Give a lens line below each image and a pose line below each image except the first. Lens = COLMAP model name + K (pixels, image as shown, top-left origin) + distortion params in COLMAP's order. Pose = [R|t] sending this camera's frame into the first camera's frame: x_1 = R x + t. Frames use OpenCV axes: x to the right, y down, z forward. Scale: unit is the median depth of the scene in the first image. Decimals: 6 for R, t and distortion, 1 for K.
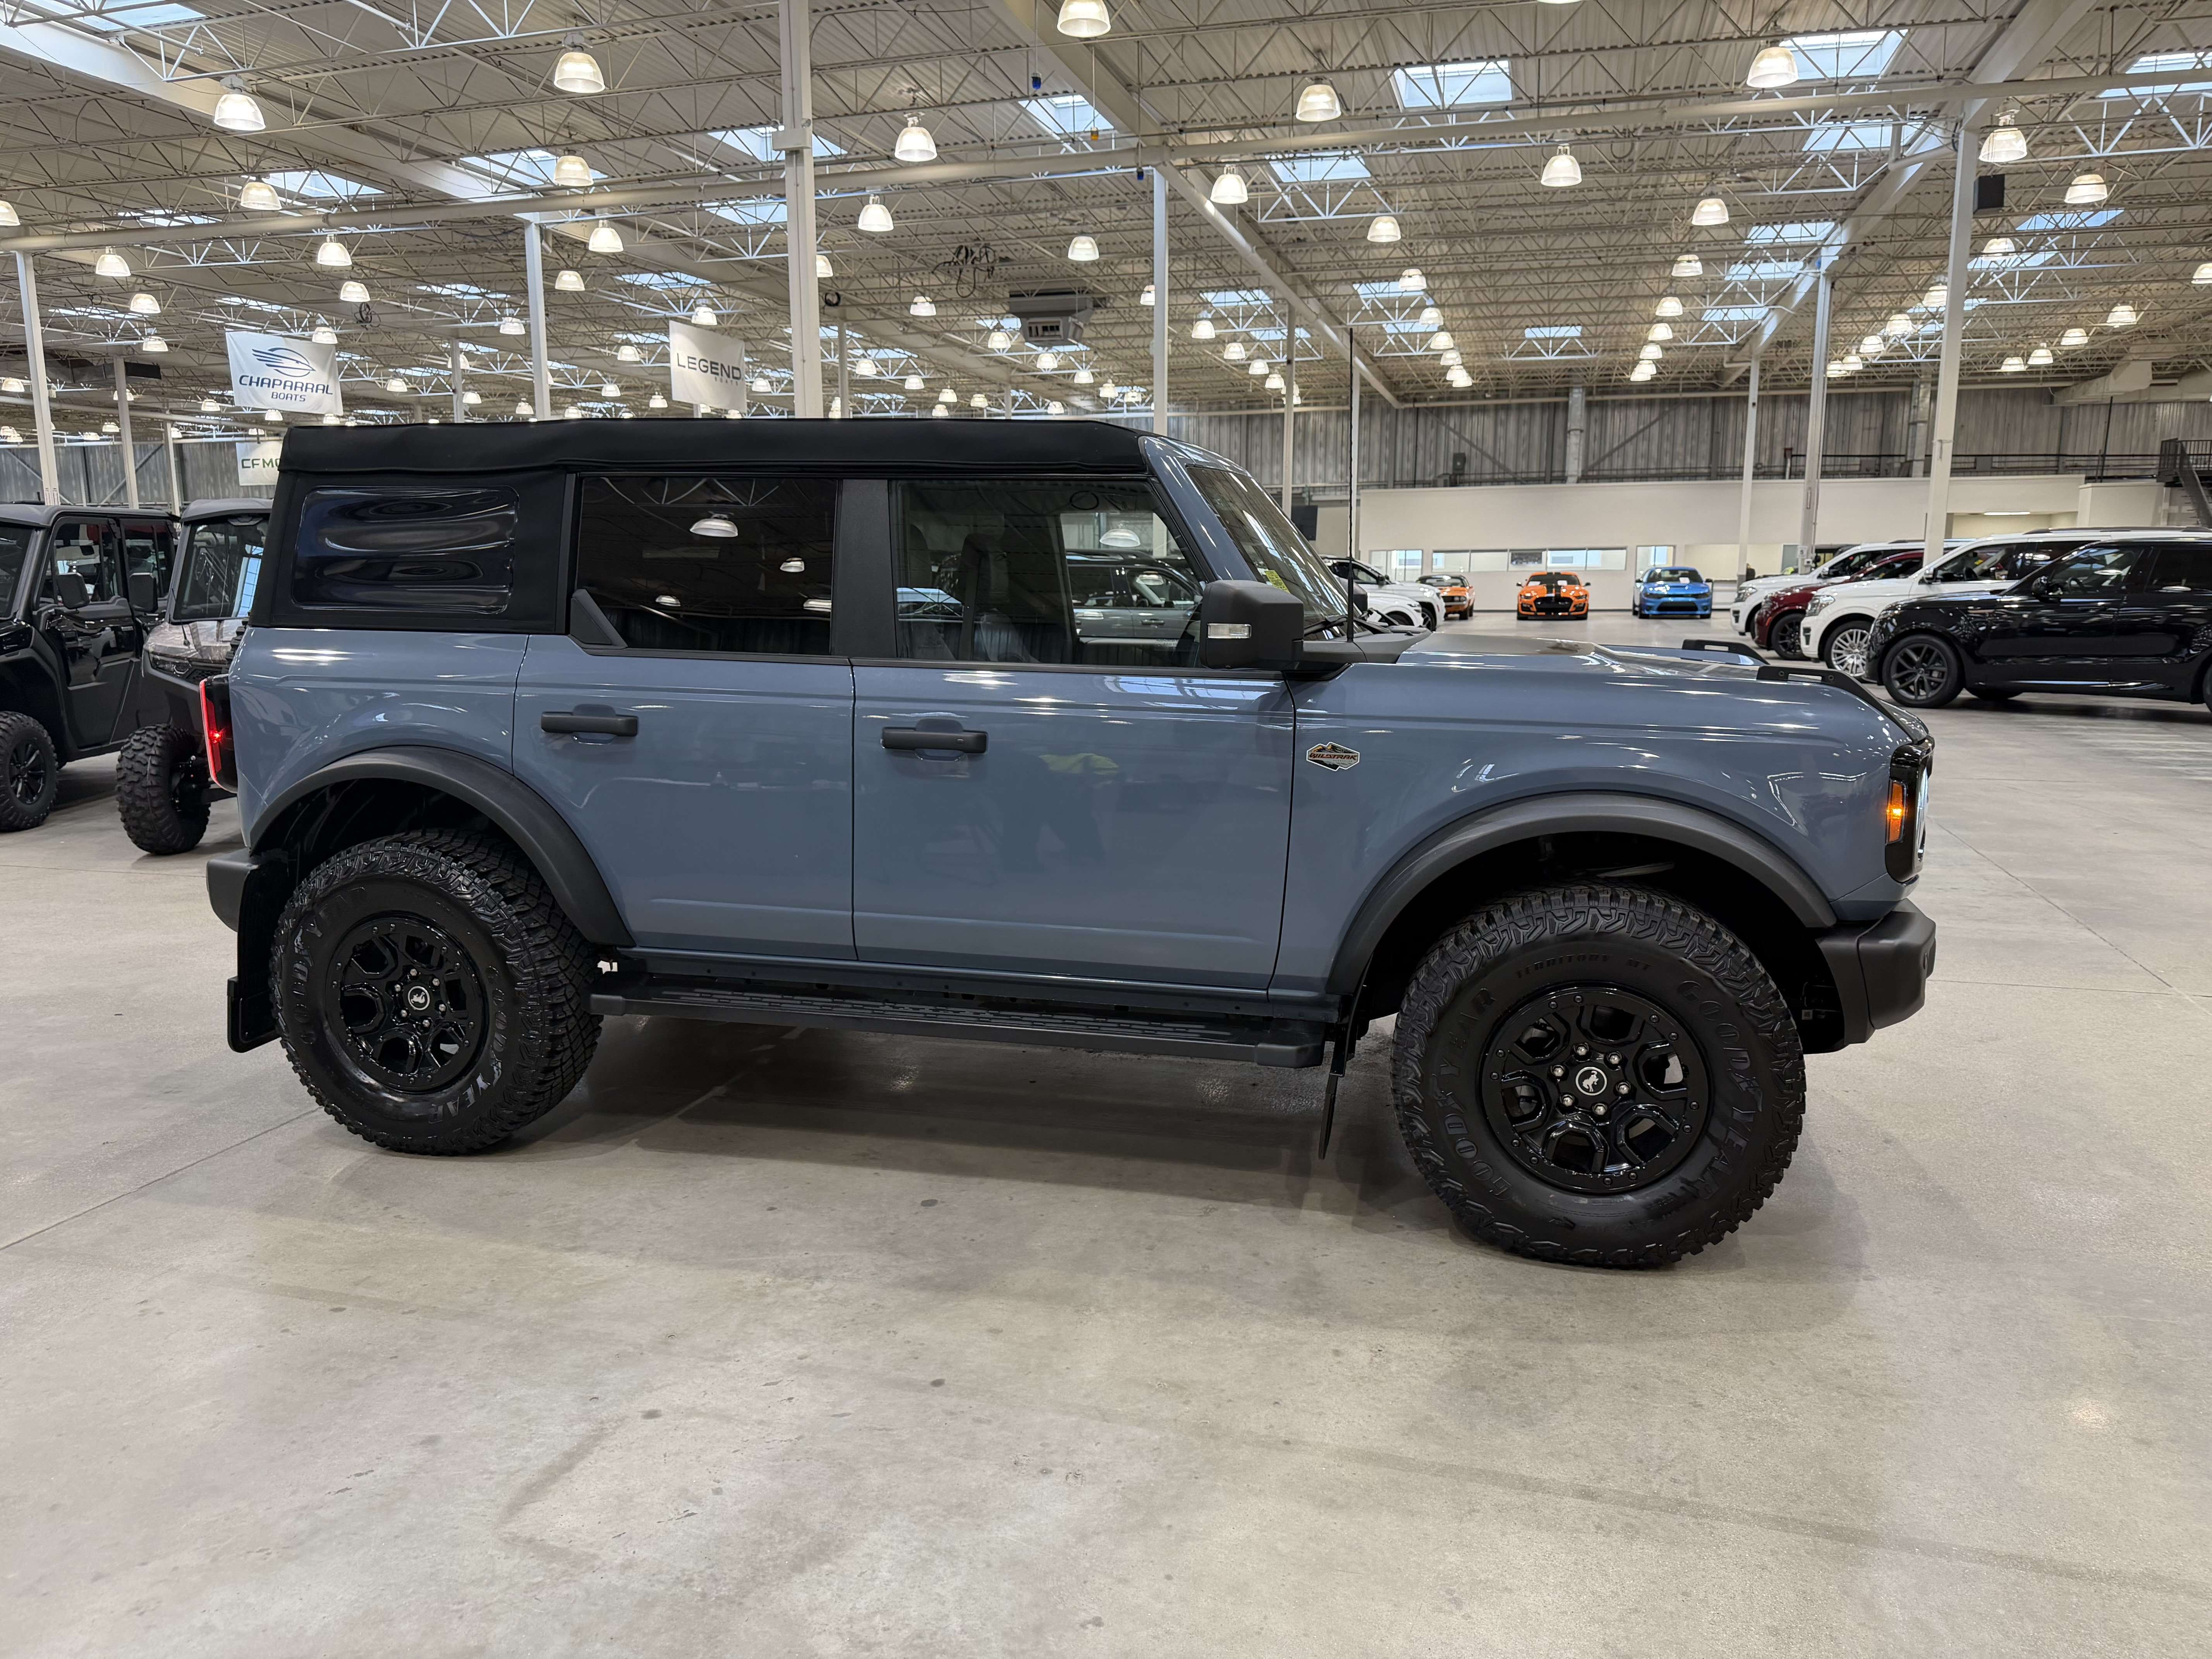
lens RADIAL K [[1558.9, 0, 1106.0], [0, 1558.9, 829.5], [0, 0, 1]] dist [0.029510, -0.039324]
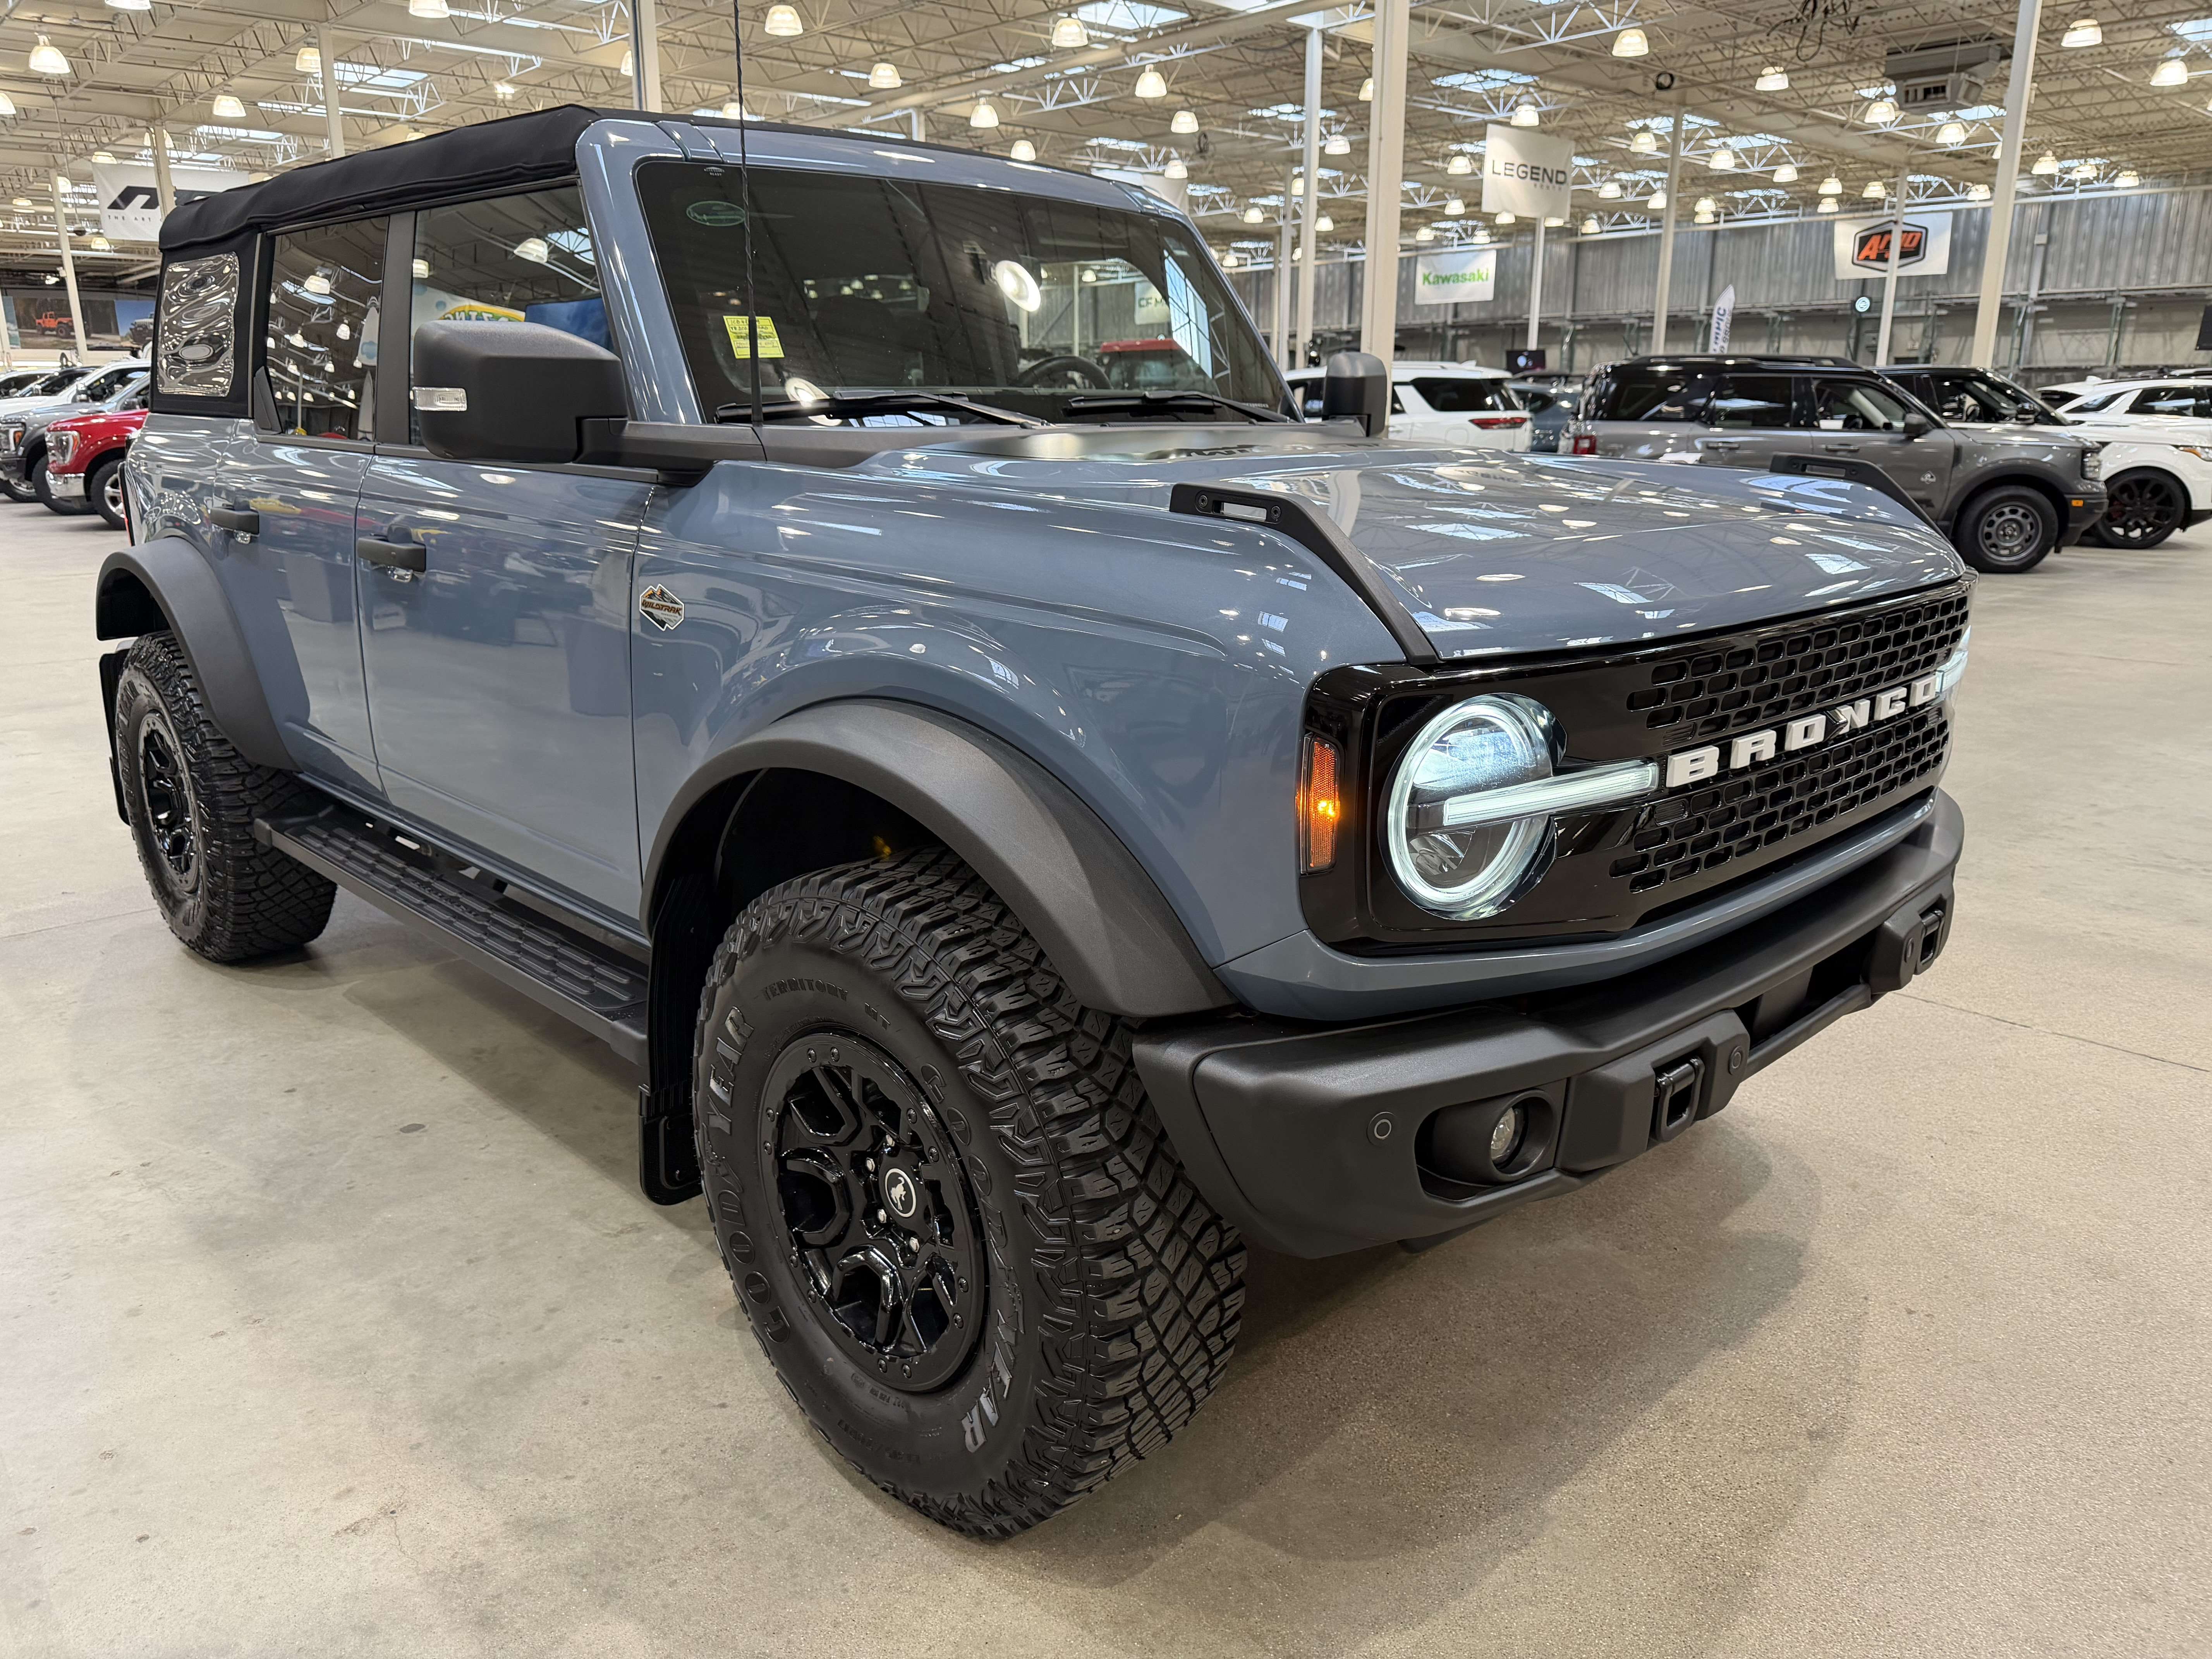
lens RADIAL K [[1598.8, 0, 1100.6], [0, 1598.8, 789.3], [0, 0, 1]] dist [0.034185, -0.031938]
pose [[0.850733, 0.126375, -0.510180, 0.115749], [-0.089388, 0.991311, 0.096499, -0.009439], [0.517942, -0.036491, 0.854637, 0.092395]]
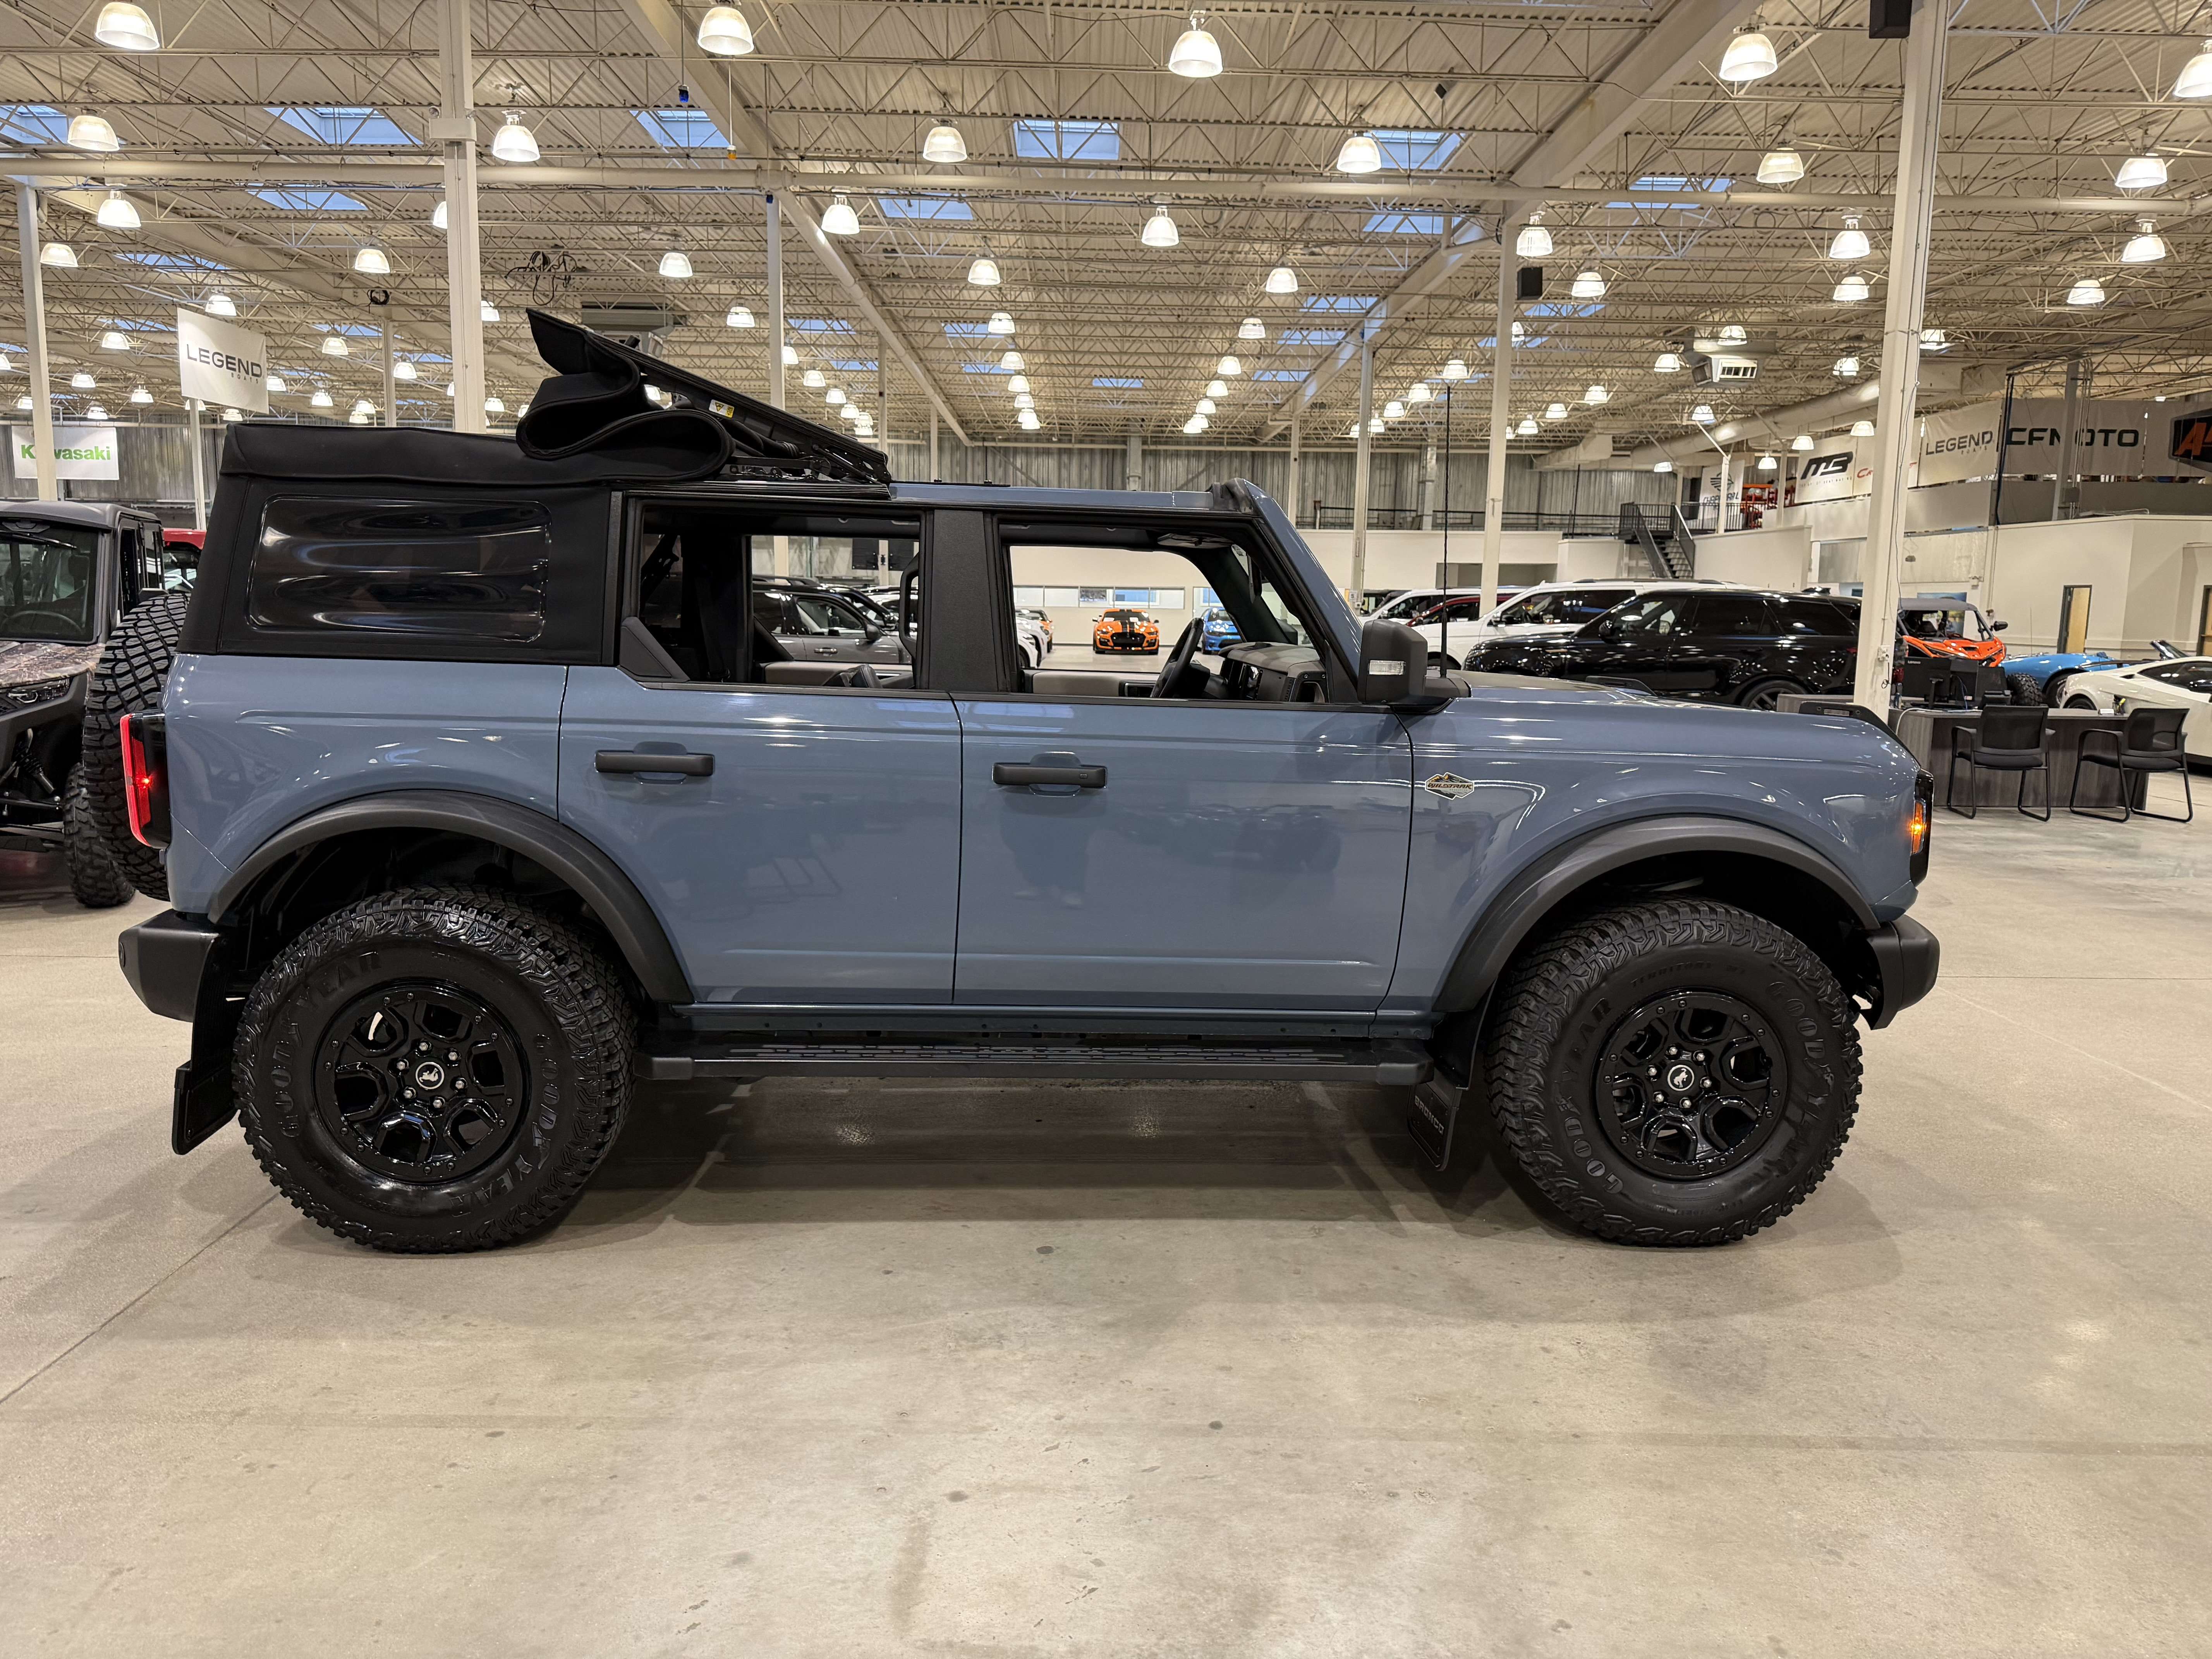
lens RADIAL K [[1563.1, 0, 1097.1], [0, 1563.1, 814.3], [0, 0, 1]] dist [0.035504, -0.048924]
pose [[0.958663, -0.019457, 0.283878, -0.068768], [0.027684, 0.999304, -0.024997, -0.001392], [-0.283194, 0.031823, 0.958535, 0.008775]]
